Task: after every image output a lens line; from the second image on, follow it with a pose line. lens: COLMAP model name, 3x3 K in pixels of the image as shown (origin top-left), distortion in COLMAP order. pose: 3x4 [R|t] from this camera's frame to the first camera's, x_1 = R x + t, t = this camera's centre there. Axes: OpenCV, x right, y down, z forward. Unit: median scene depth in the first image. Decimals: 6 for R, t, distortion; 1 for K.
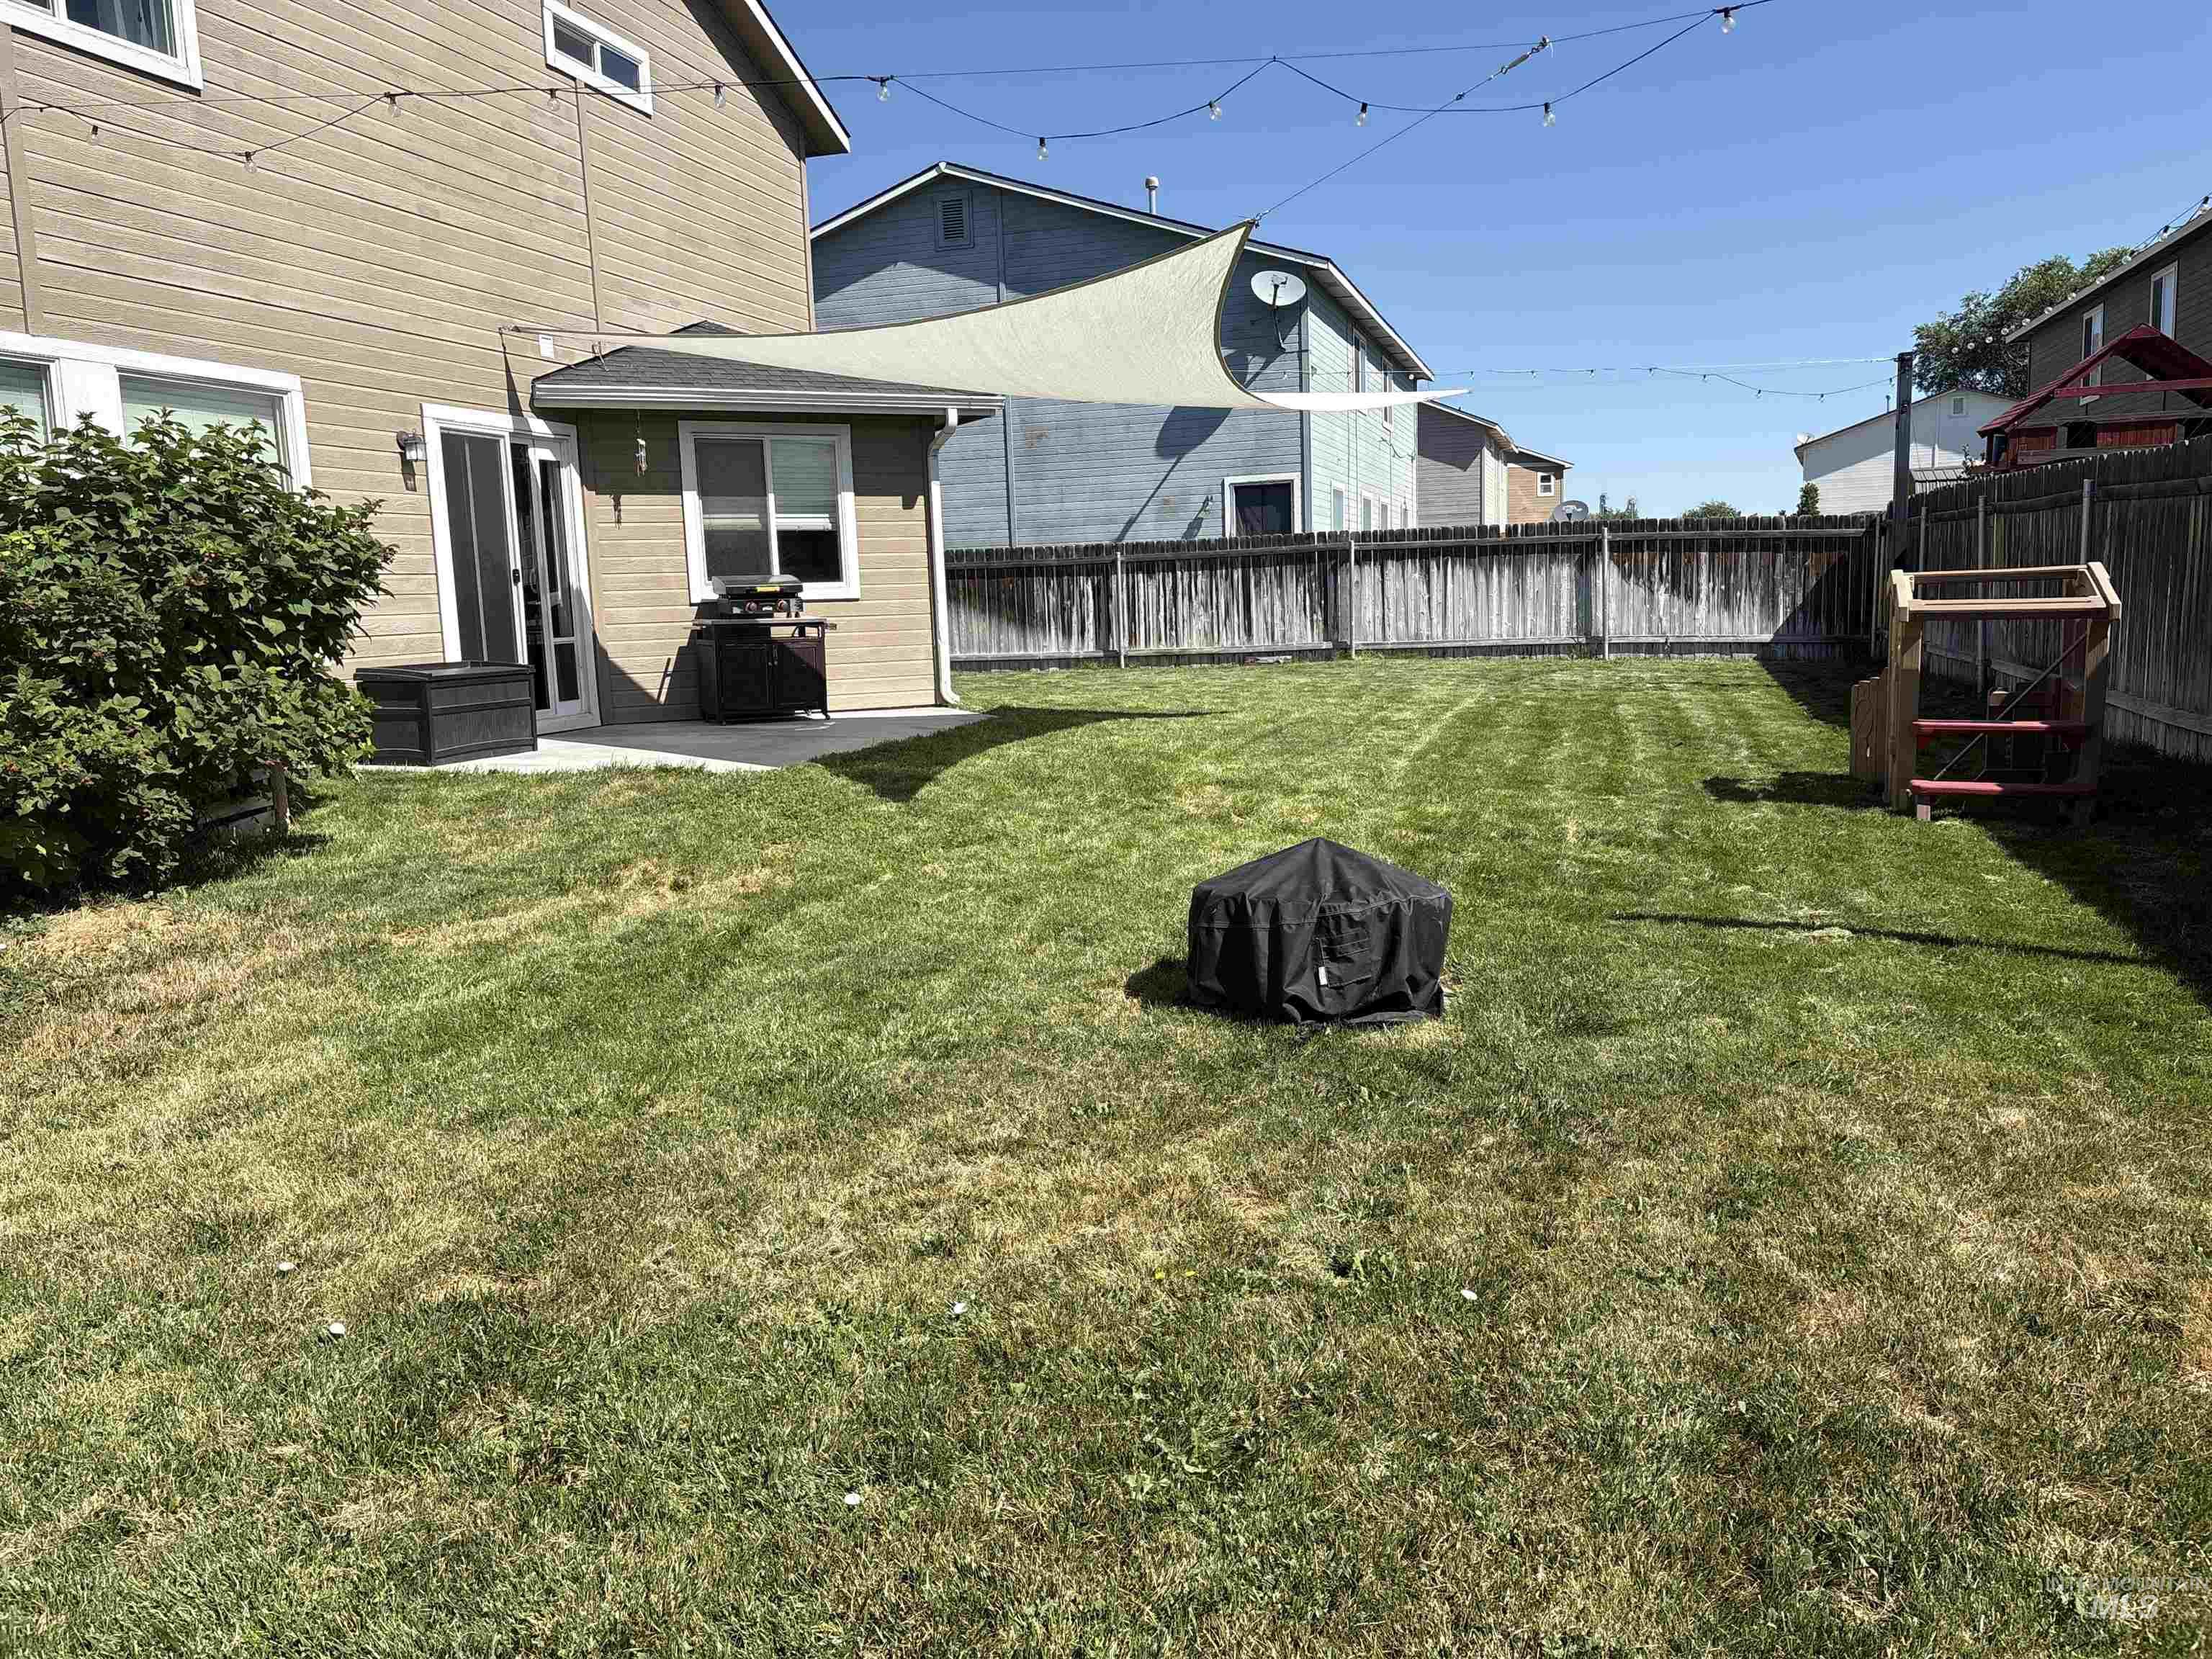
lens RADIAL K [[1662.2, 0, 1106.0], [0, 1662.2, 829.5], [0, 0, 1]] dist [0.043164, -0.039293]
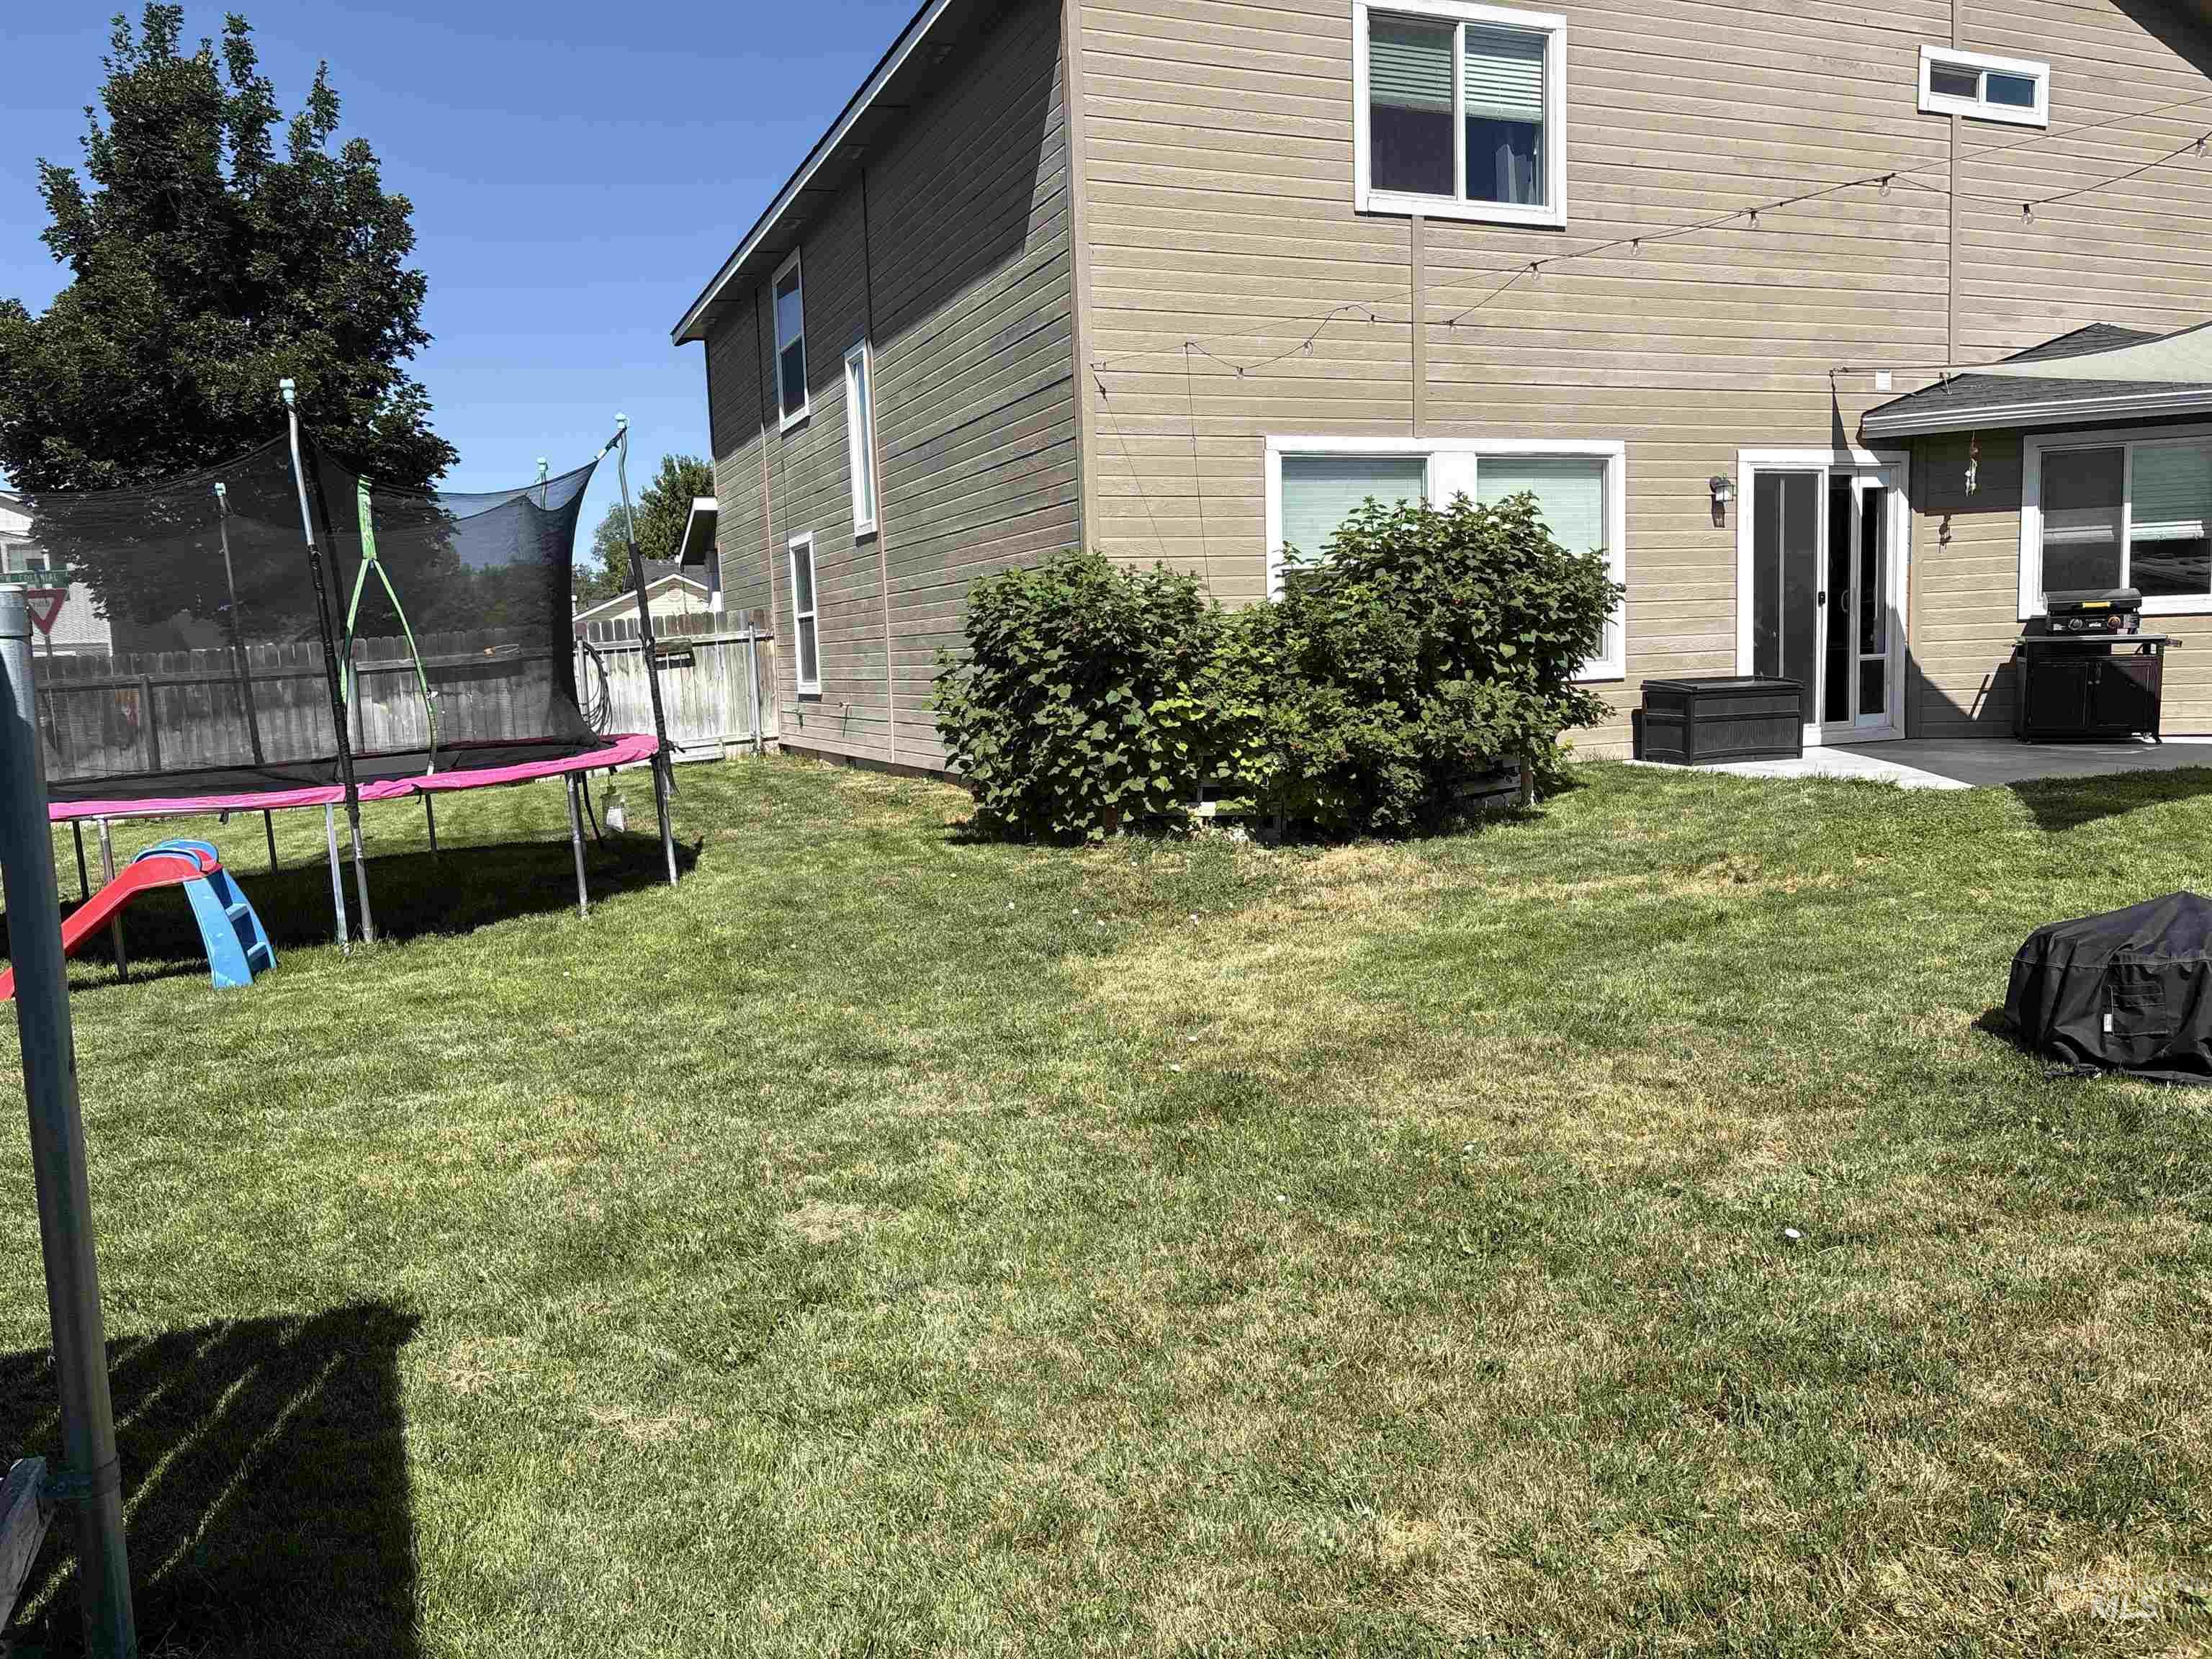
lens RADIAL K [[1662.2, 0, 1106.0], [0, 1662.2, 829.5], [0, 0, 1]] dist [0.043164, -0.039293]
pose [[0.635663, 0.095286, -0.766063, 0.210569], [-0.094767, 0.994479, 0.045062, -0.006941], [0.766128, 0.043953, 0.641184, -0.051048]]
